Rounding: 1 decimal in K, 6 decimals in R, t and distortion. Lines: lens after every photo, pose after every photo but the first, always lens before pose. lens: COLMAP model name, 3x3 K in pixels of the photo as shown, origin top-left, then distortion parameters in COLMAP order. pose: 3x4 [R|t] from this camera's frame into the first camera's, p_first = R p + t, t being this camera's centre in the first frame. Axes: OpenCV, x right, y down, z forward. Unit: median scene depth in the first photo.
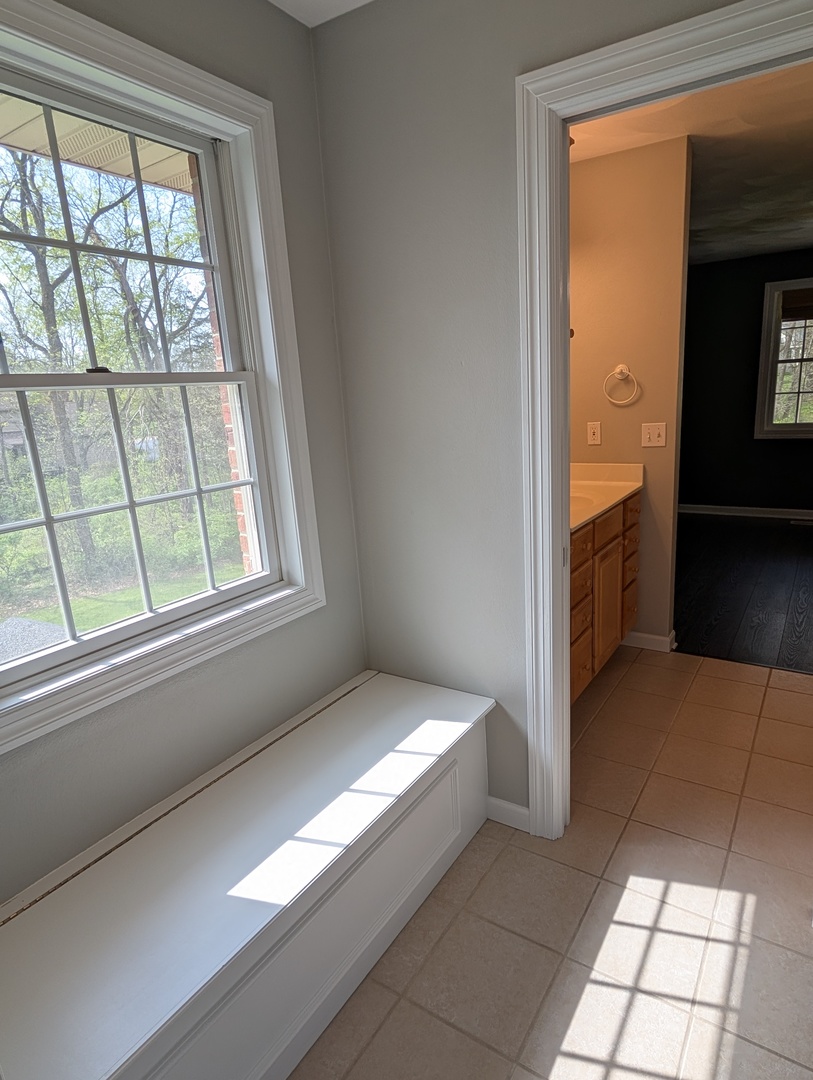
lens RADIAL K [[631.4, 0, 410.6], [0, 631.4, 540.1], [0, 0, 1]] dist [-0.000352, 0.000036]
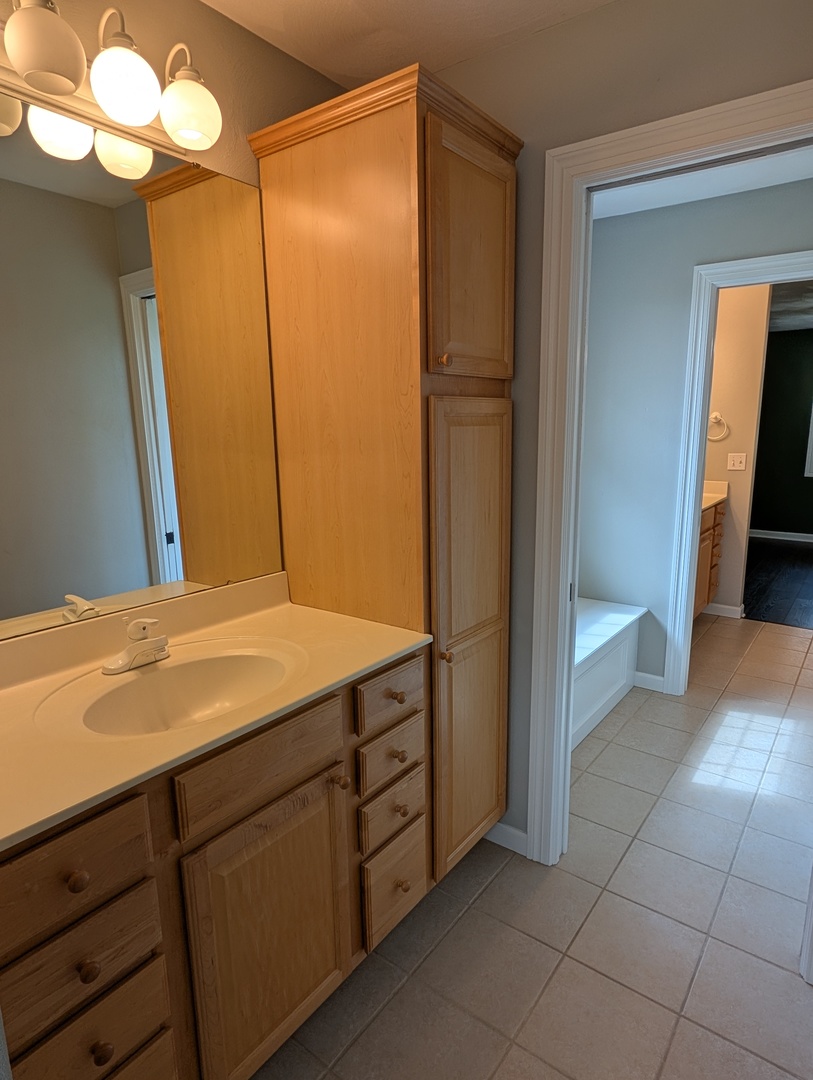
lens RADIAL K [[631.4, 0, 410.6], [0, 631.4, 540.1], [0, 0, 1]] dist [-0.000352, 0.000036]
pose [[0.996854, 0.060377, -0.051340, -0.407966], [-0.062694, 0.997028, -0.044772, 0.183972], [0.048484, 0.047850, 0.997677, -0.694346]]
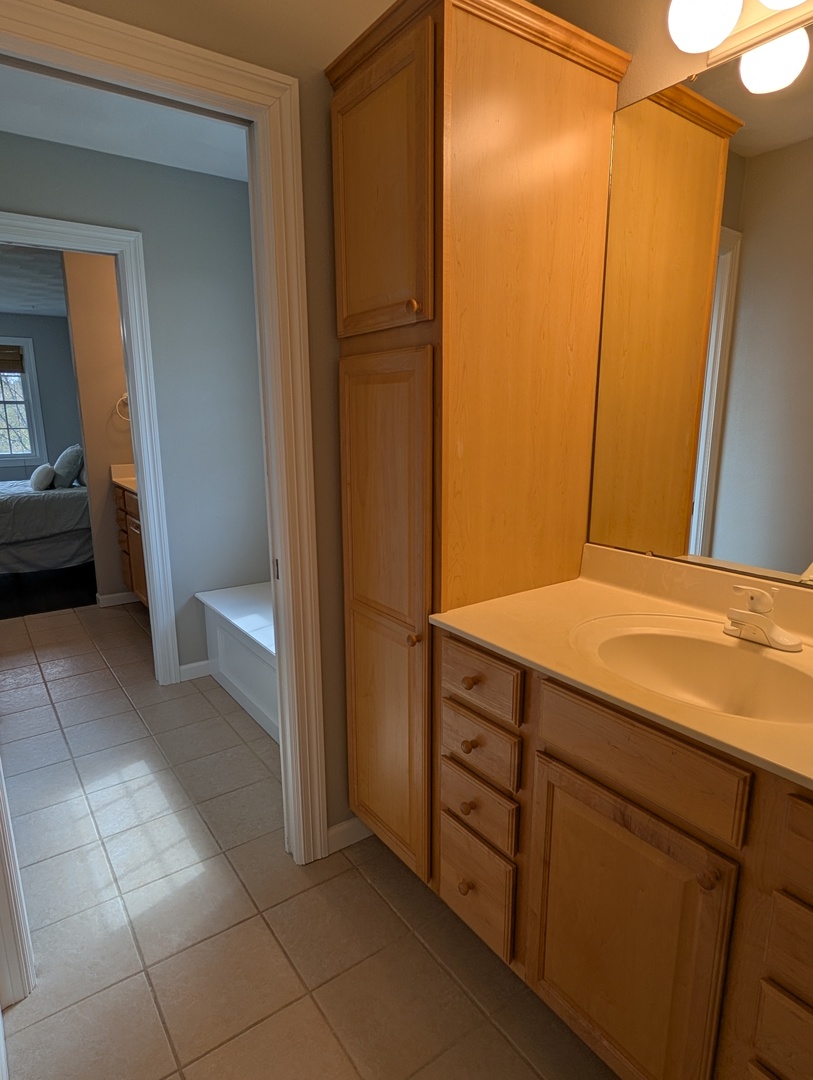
lens RADIAL K [[631.4, 0, 410.6], [0, 631.4, 540.1], [0, 0, 1]] dist [-0.000352, 0.000036]
pose [[-0.359669, 0.277618, -0.890823, 0.913166], [-0.164917, 0.920769, 0.353535, -0.348191], [0.918390, 0.274068, -0.285388, 1.335718]]
